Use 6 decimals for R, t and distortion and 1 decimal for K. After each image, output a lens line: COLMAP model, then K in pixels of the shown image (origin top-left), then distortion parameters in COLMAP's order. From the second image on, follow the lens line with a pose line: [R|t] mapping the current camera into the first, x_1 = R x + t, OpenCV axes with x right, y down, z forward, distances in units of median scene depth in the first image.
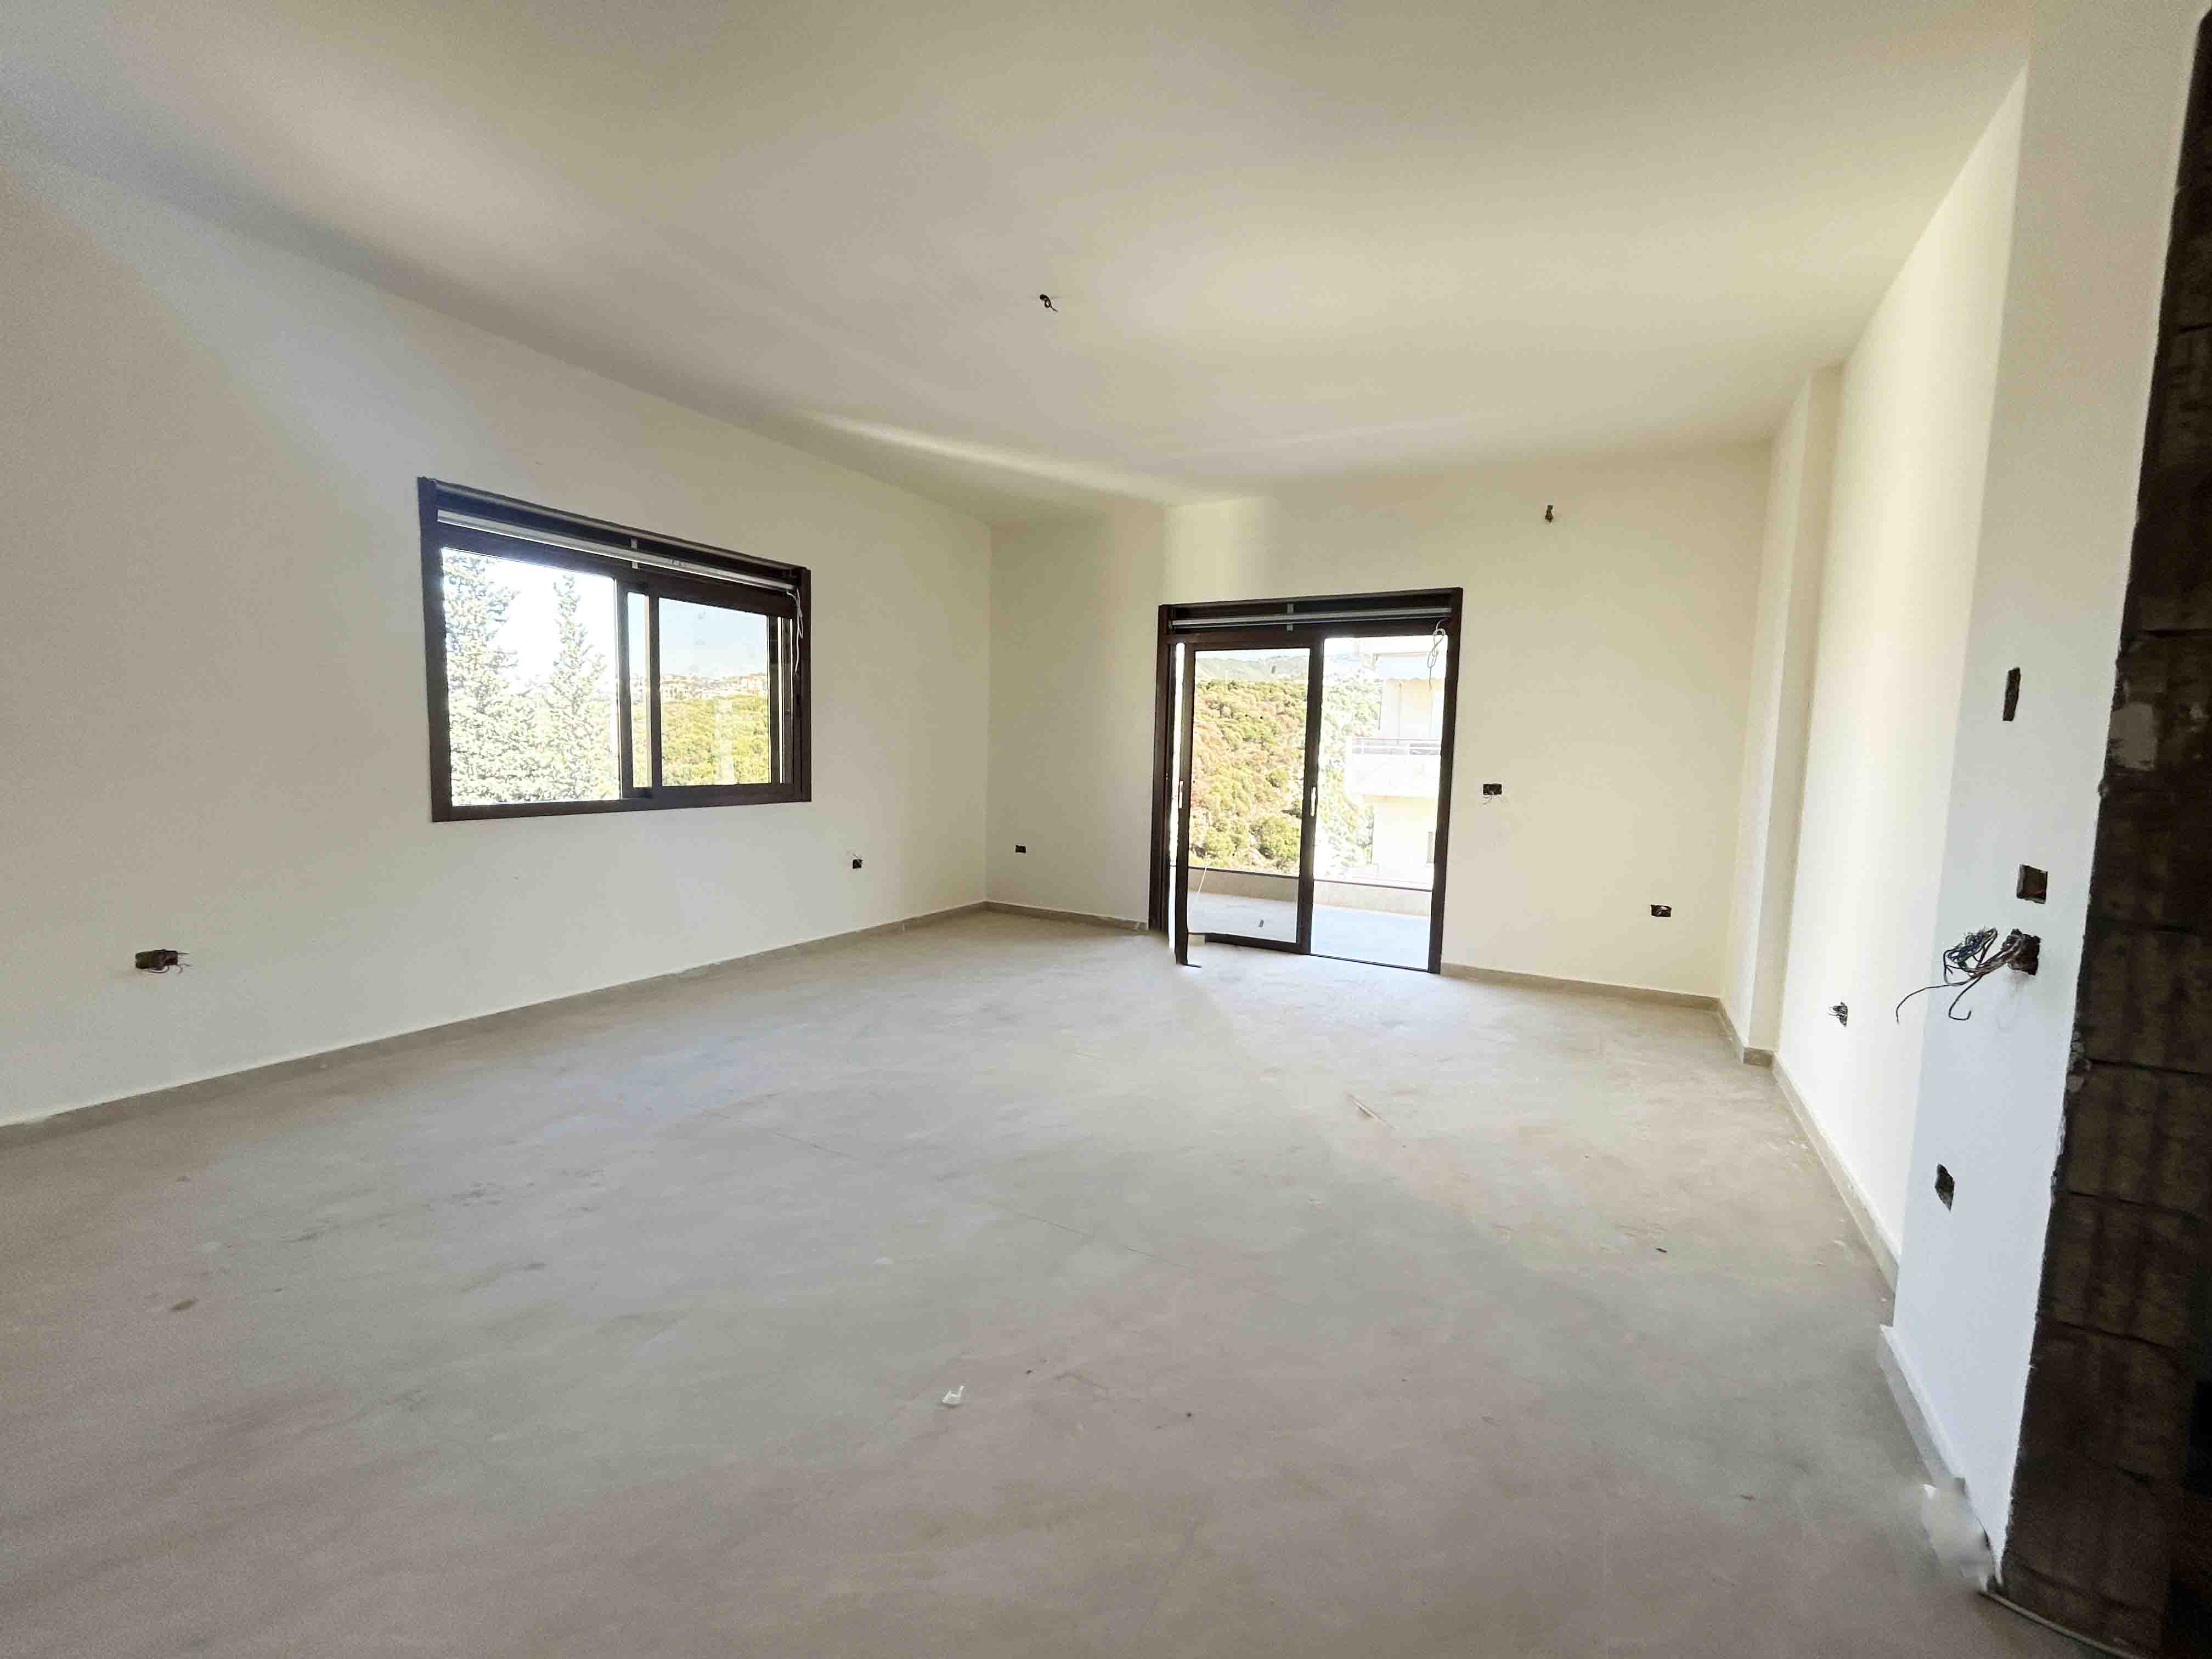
lens RADIAL K [[896.5, 0, 1112.4], [0, 896.5, 828.8], [0, 0, 1]] dist [0.001584, 0.001005]
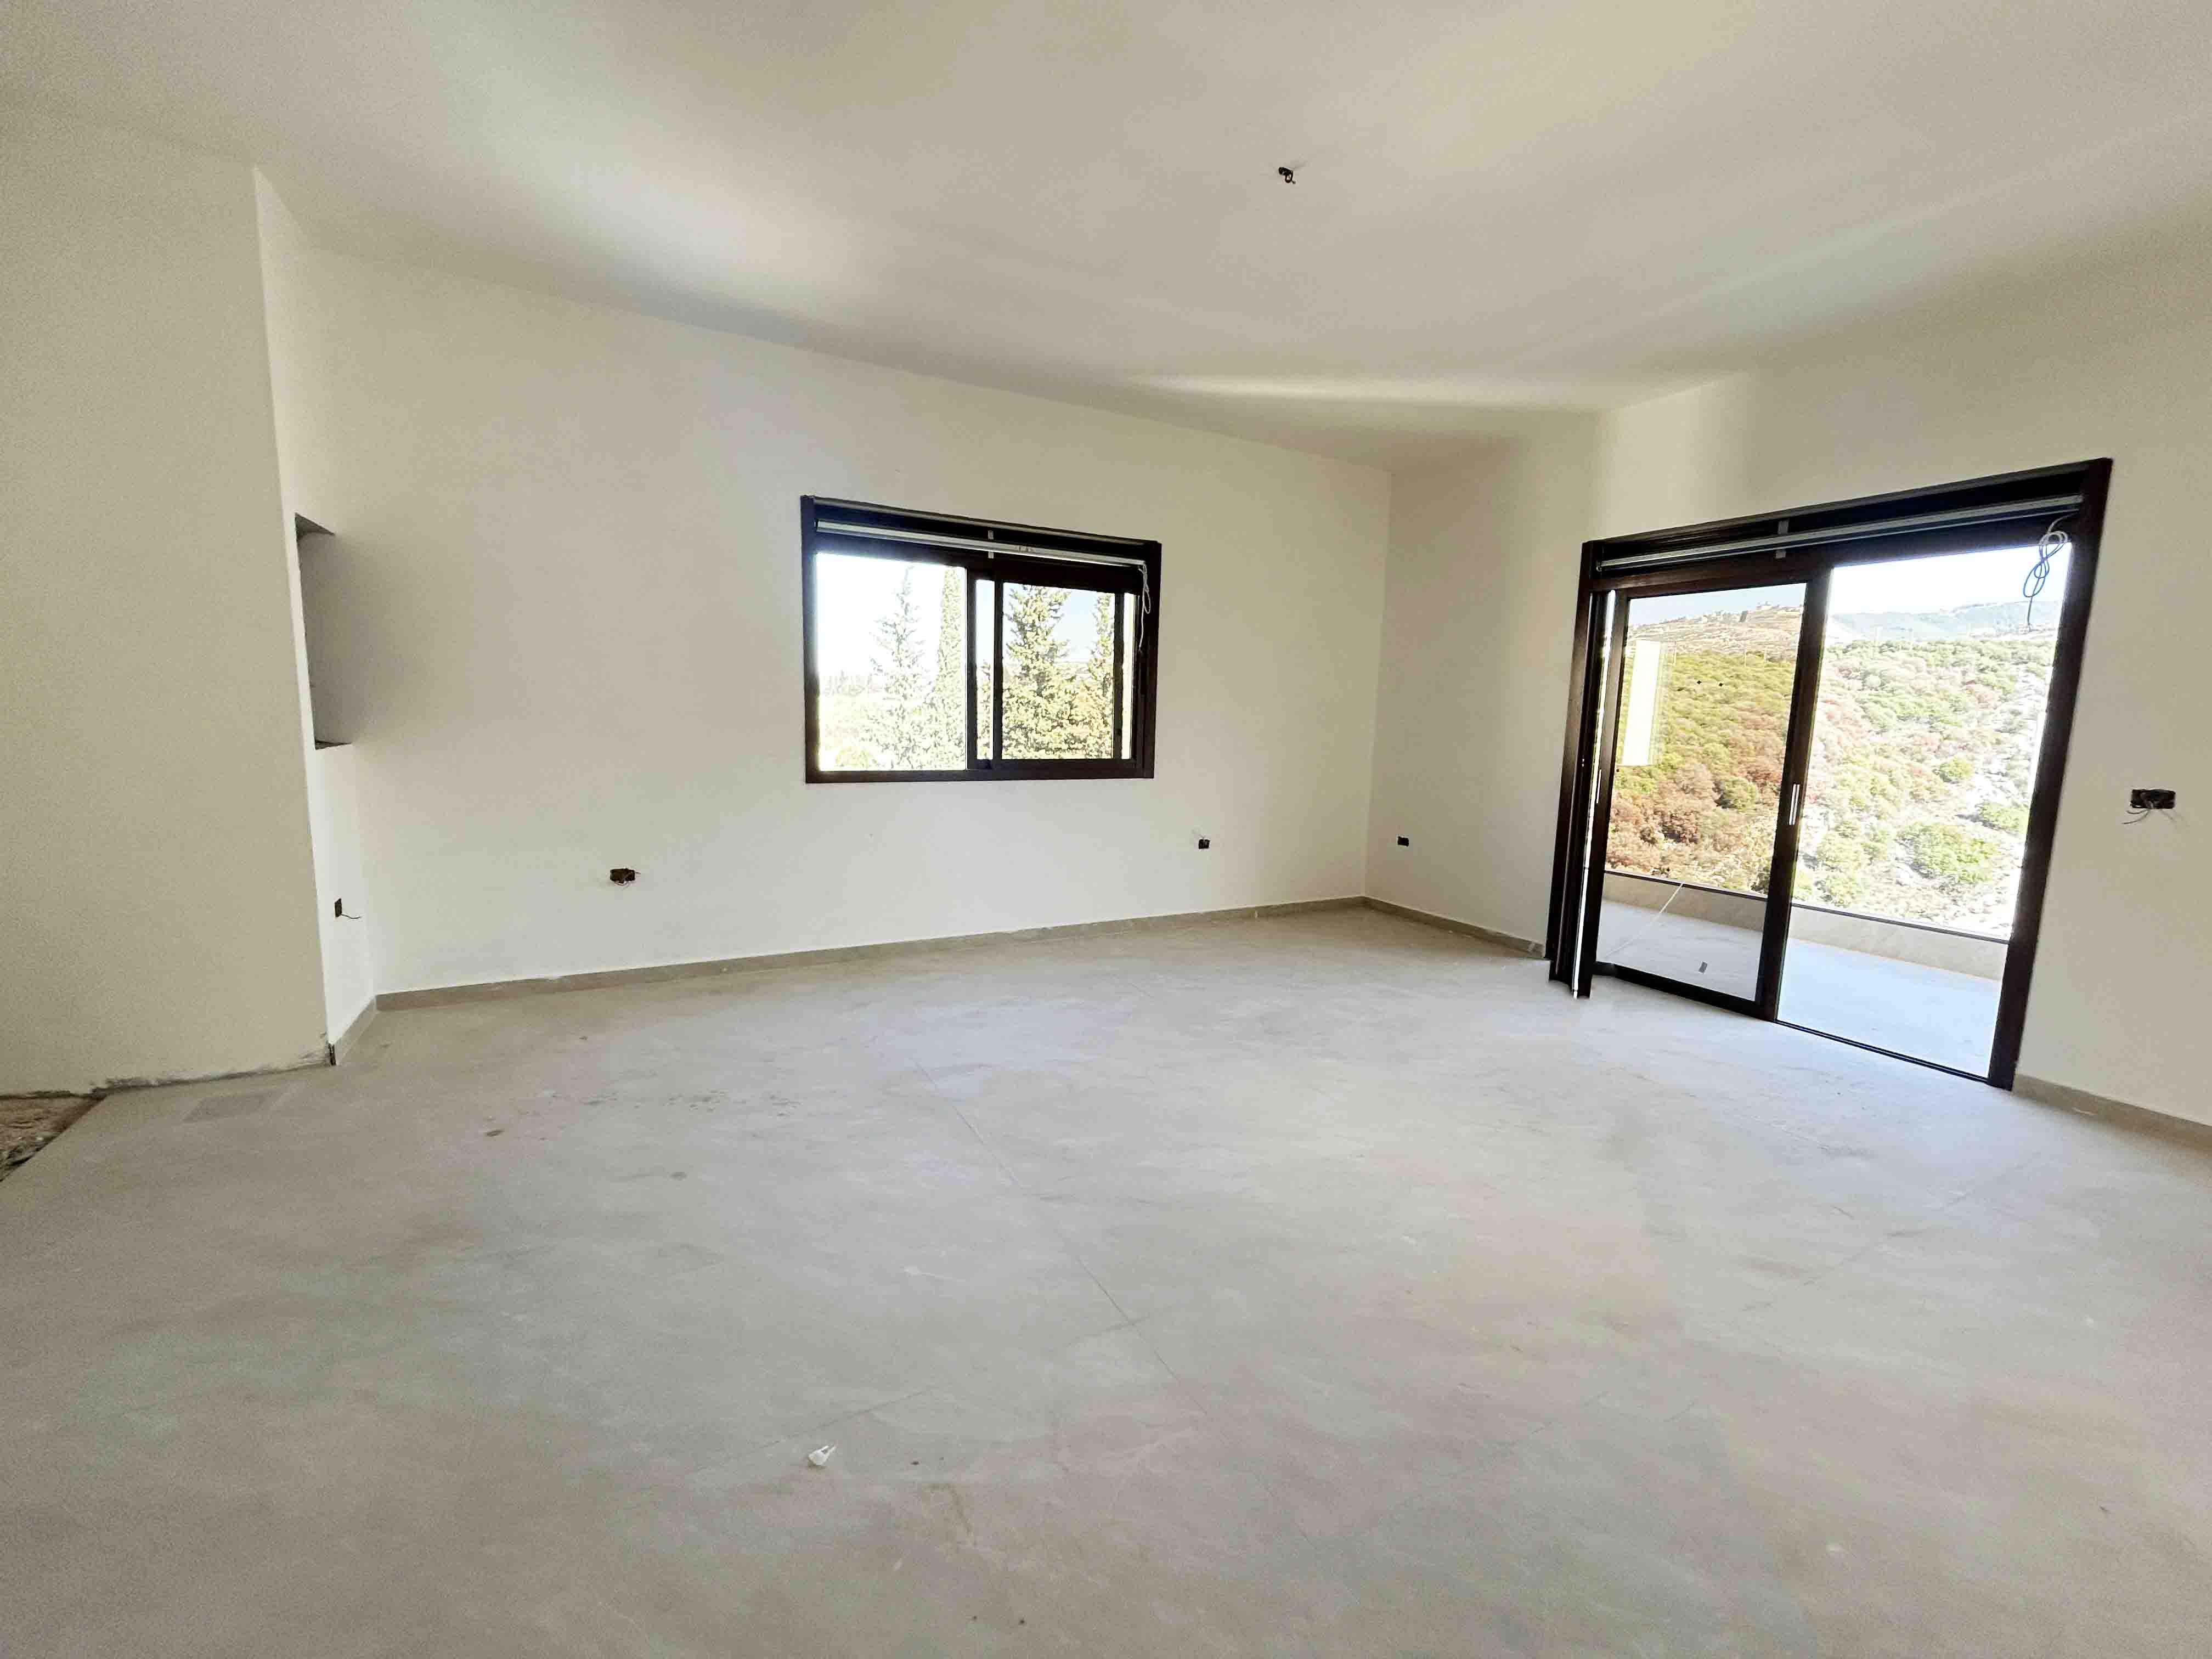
lens RADIAL K [[896.5, 0, 1112.4], [0, 896.5, 828.8], [0, 0, 1]] dist [0.001584, 0.001005]
pose [[0.839627, 0.066755, -0.539045, 0.167719], [-0.054215, 0.997763, 0.039117, -0.010902], [0.540451, -0.003619, 0.841368, 0.139407]]
